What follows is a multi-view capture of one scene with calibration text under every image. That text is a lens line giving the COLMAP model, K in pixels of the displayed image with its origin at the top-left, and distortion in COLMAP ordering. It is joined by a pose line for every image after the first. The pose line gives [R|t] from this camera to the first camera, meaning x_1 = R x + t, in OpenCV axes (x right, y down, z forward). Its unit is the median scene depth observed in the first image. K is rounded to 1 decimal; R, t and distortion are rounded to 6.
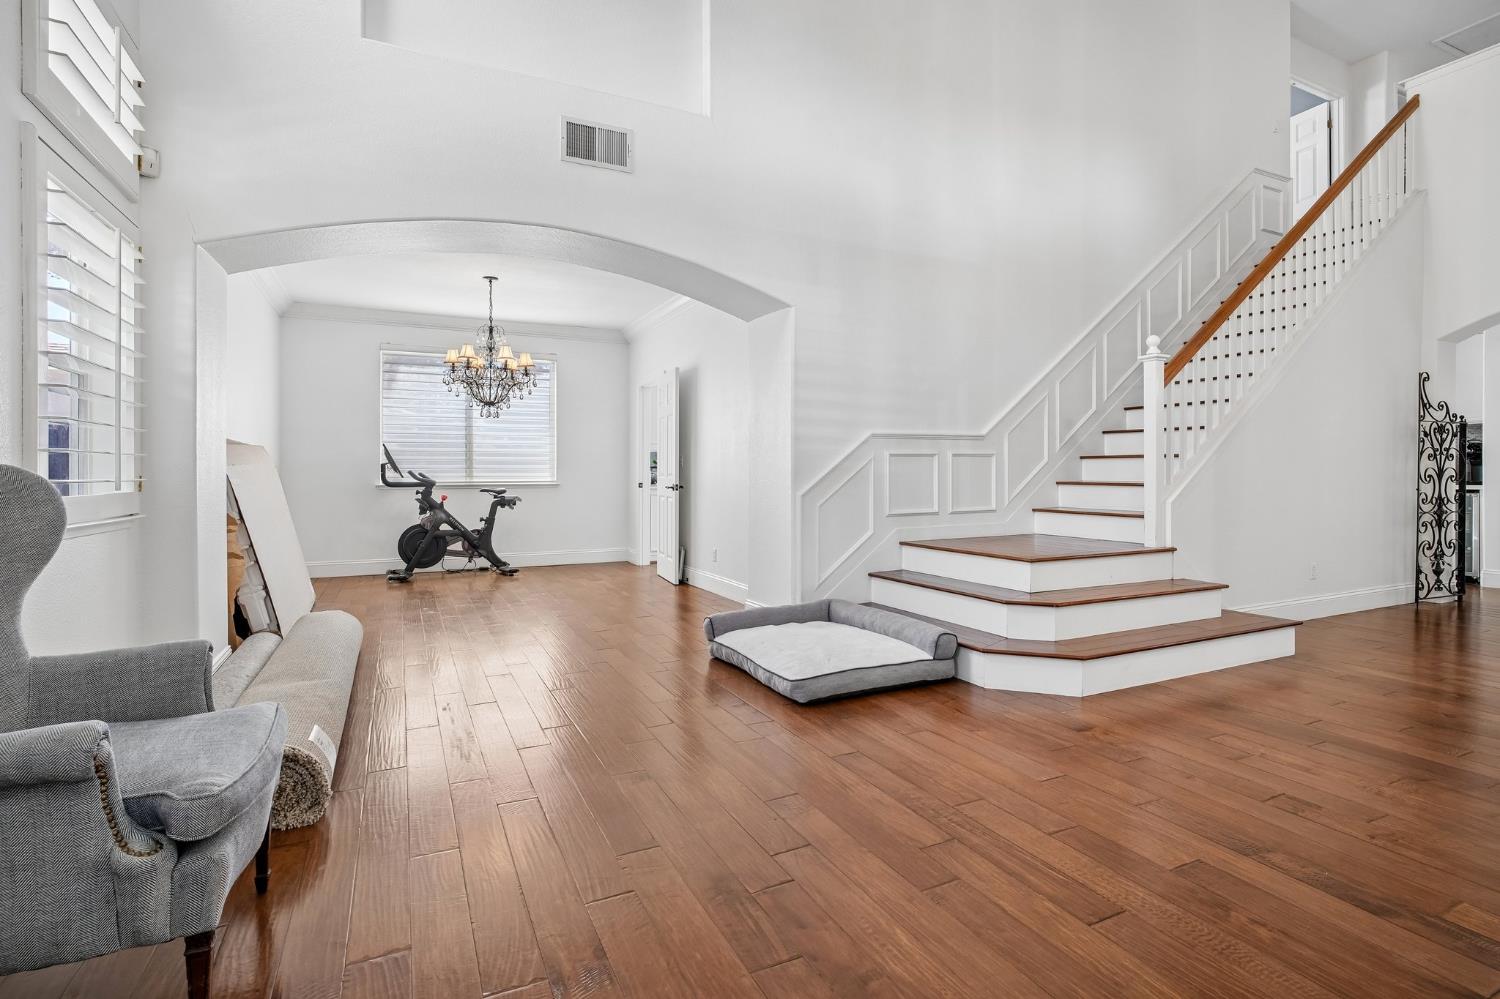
lens RADIAL K [[727.1, 0, 750.7], [0, 727.1, 472.6], [0, 0, 1]] dist [-0.002575, -0.000190]
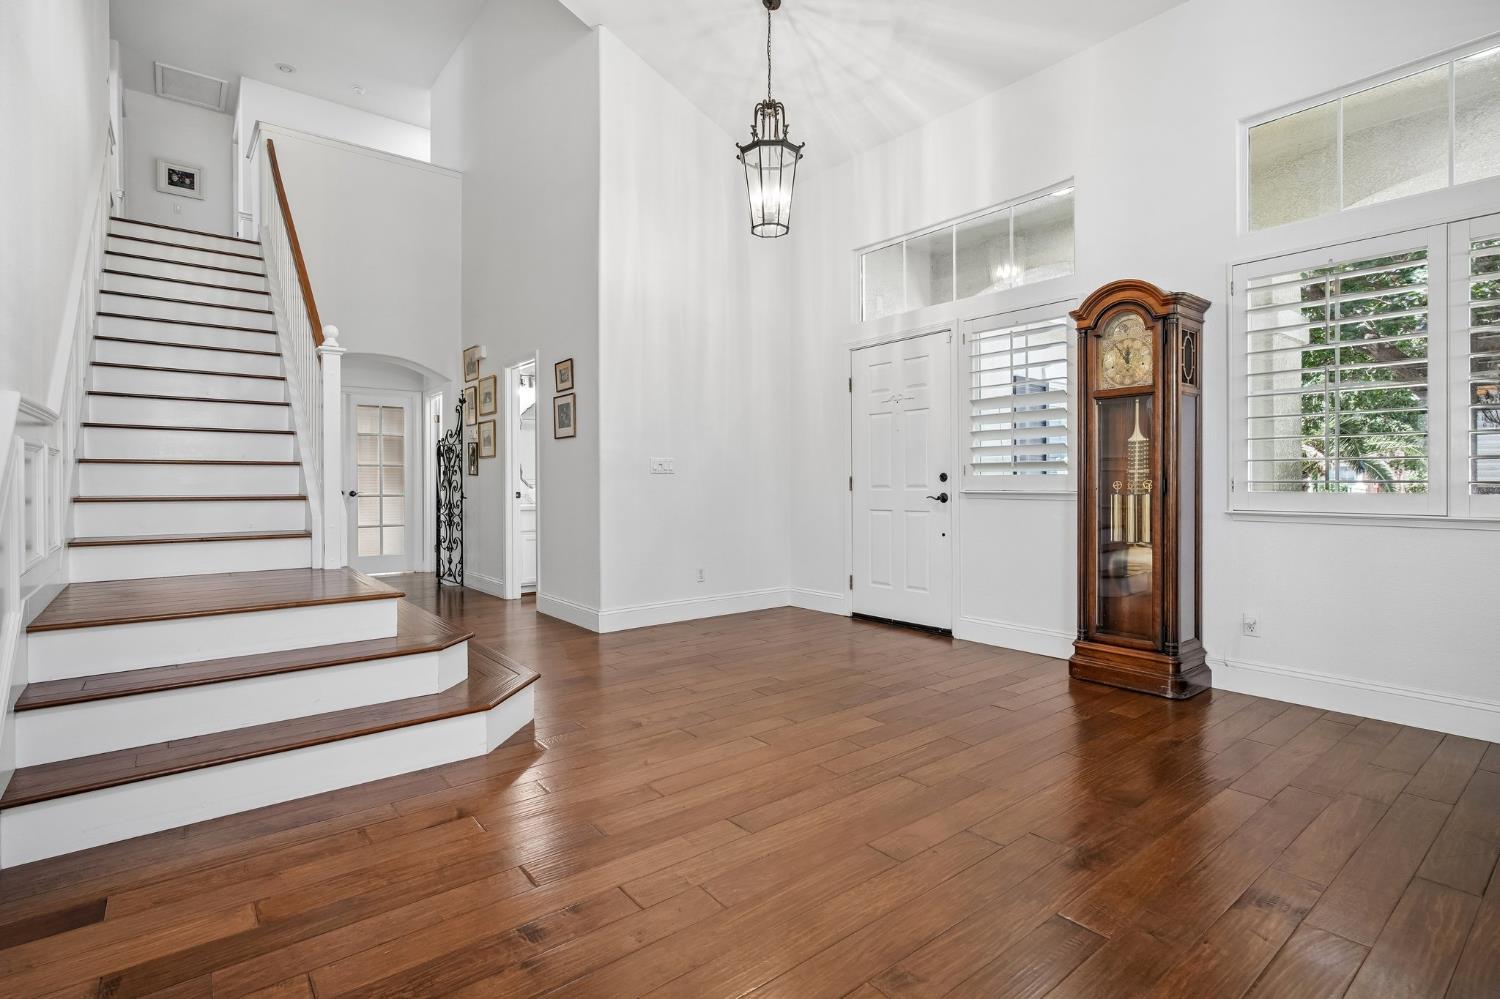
lens RADIAL K [[730.6, 0, 750.0], [0, 730.6, 499.5], [0, 0, 1]] dist [-0.000147, 0.000143]
pose [[-0.224146, -0.018026, 0.974389, -0.609196], [0.006166, 0.999783, 0.019914, 0.006663], [-0.974536, 0.010472, -0.223986, 1.074400]]
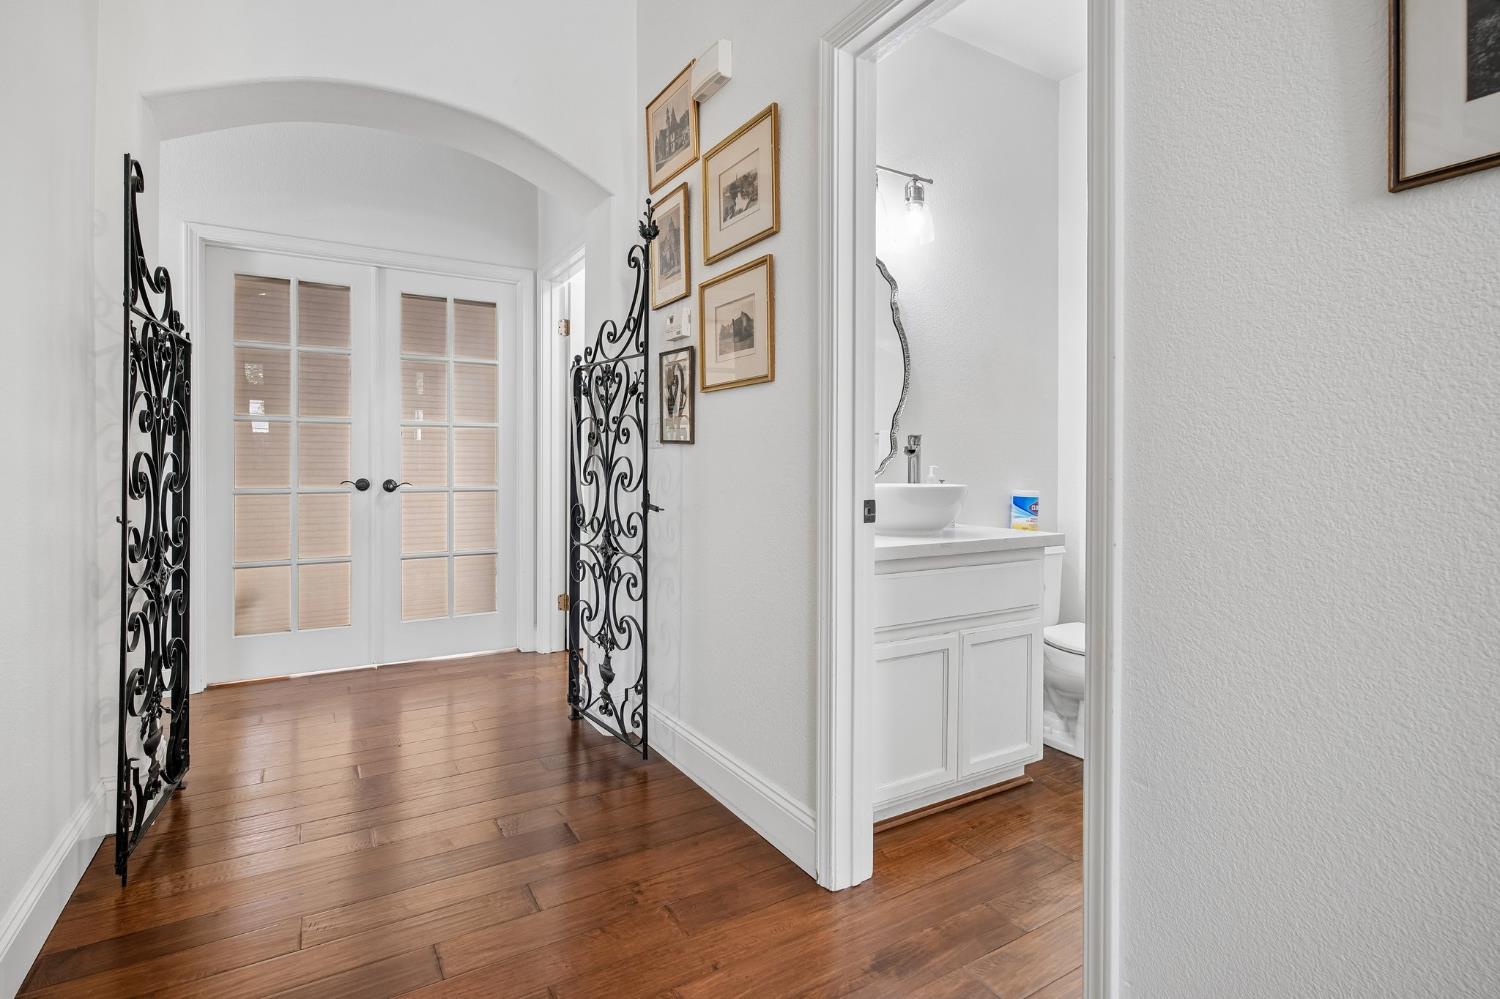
lens RADIAL K [[746.9, 0, 752.7], [0, 746.9, 472.1], [0, 0, 1]] dist [-0.000220, 0.000099]
pose [[-0.098313, -0.013305, 0.995067, 0.625377], [0.003492, 0.999900, 0.013715, -0.004851], [-0.995149, 0.004823, -0.098256, 1.328547]]
